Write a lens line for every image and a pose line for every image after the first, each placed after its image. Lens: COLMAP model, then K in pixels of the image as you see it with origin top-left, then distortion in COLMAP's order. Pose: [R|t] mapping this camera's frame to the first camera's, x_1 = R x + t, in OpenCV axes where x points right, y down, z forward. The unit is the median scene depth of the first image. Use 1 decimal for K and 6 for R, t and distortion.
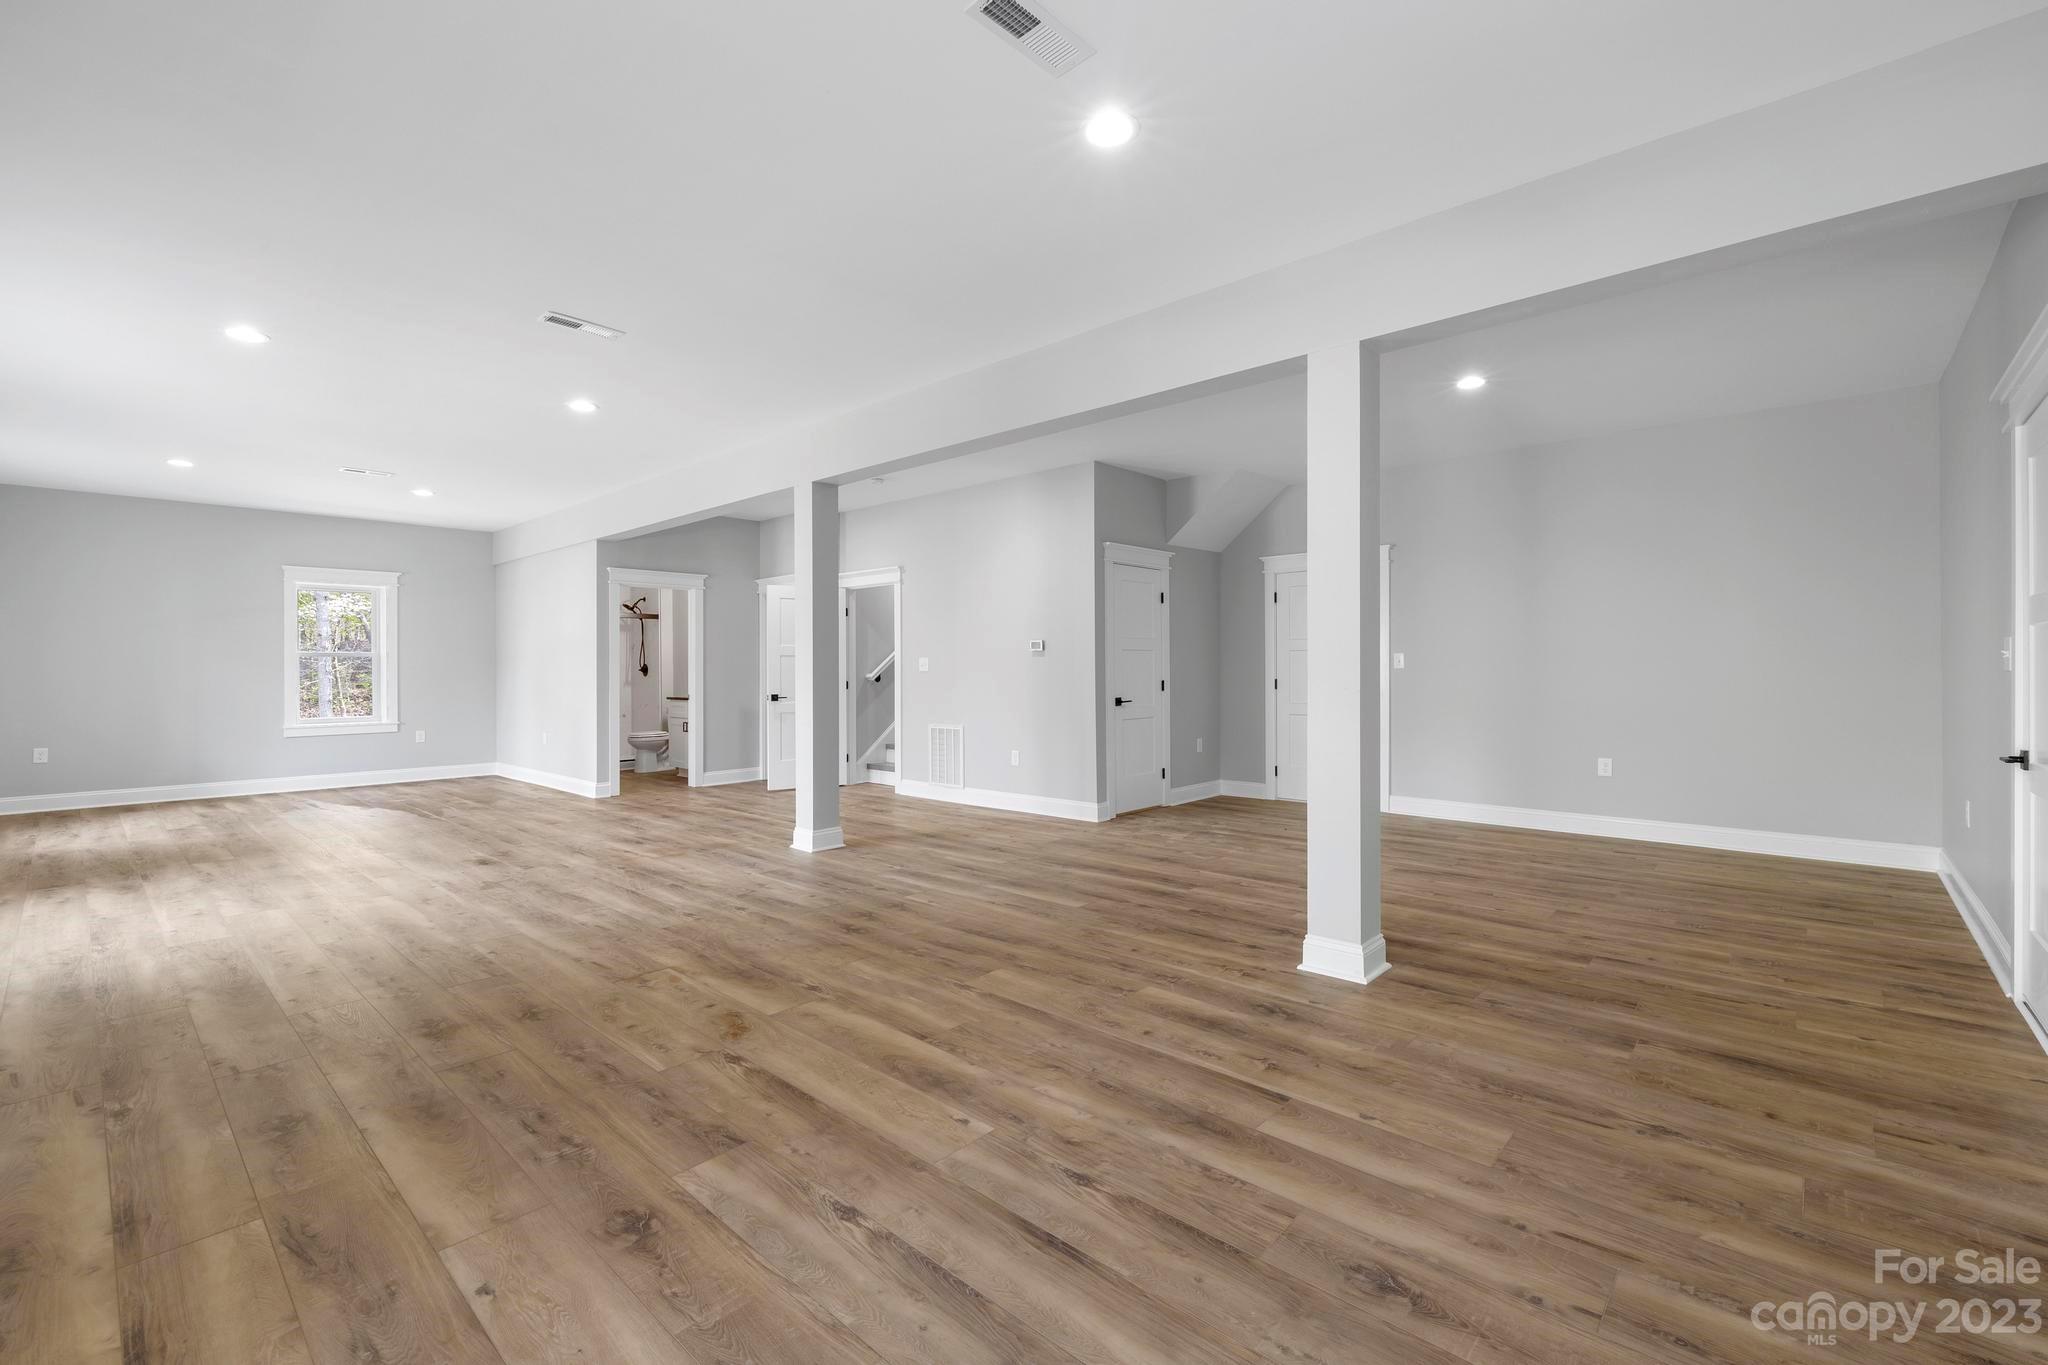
lens RADIAL K [[859.1, 0, 1024.2], [0, 859.1, 668.5], [0, 0, 1]] dist [-0.001241, 0.000496]
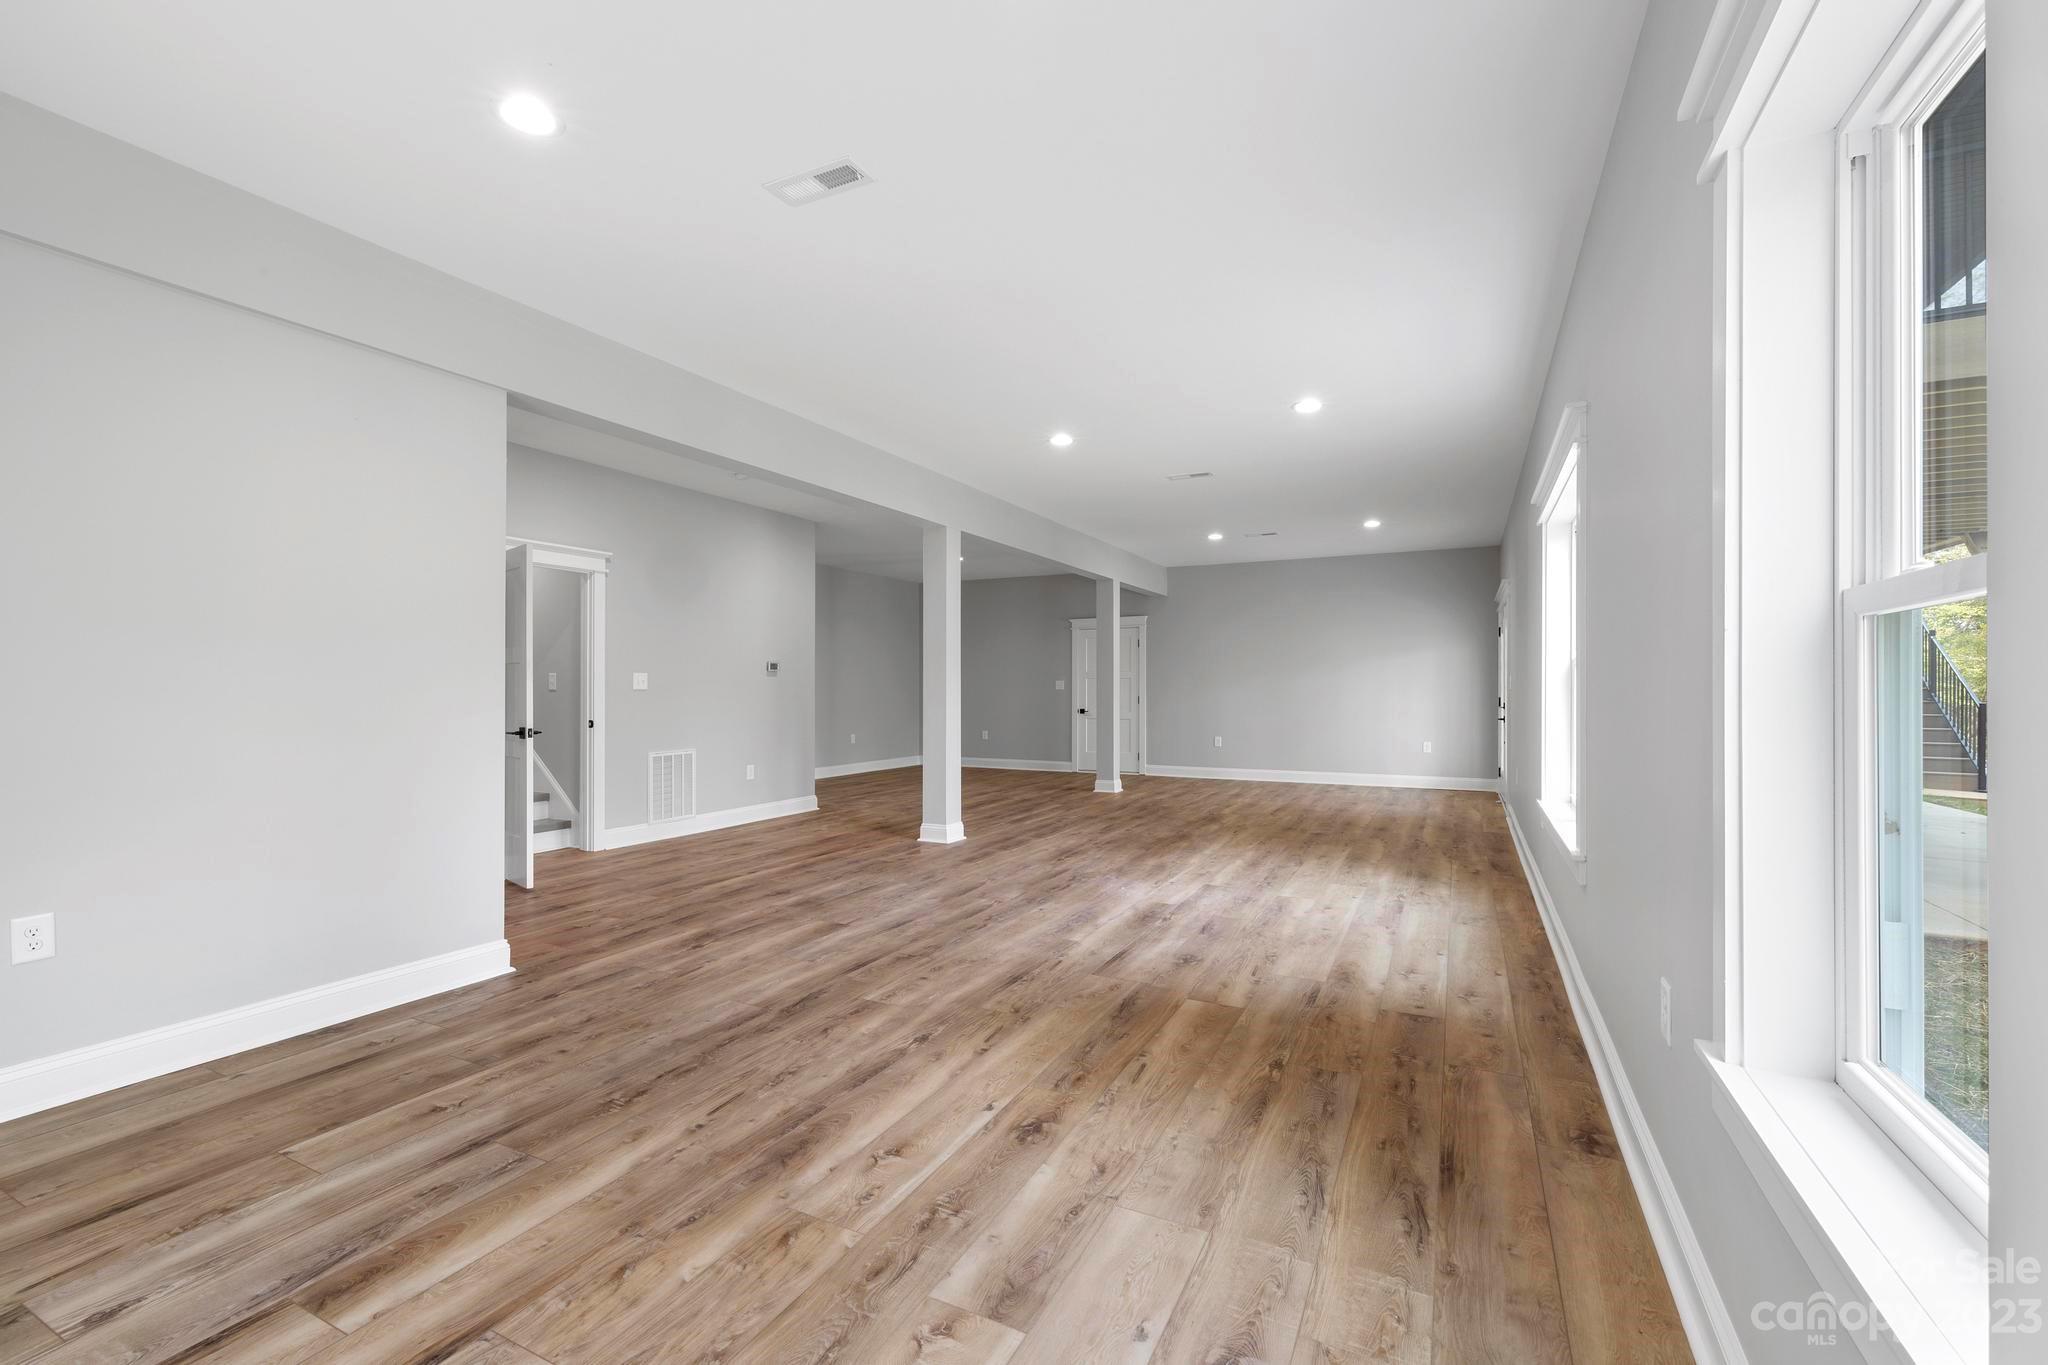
lens RADIAL K [[859.1, 0, 1024.2], [0, 859.1, 668.5], [0, 0, 1]] dist [-0.001241, 0.000496]
pose [[-0.275219, 0.013446, 0.961287, -1.189309], [-0.015364, 0.999713, -0.018382, -0.008351], [-0.961259, -0.019828, -0.274934, 1.046311]]
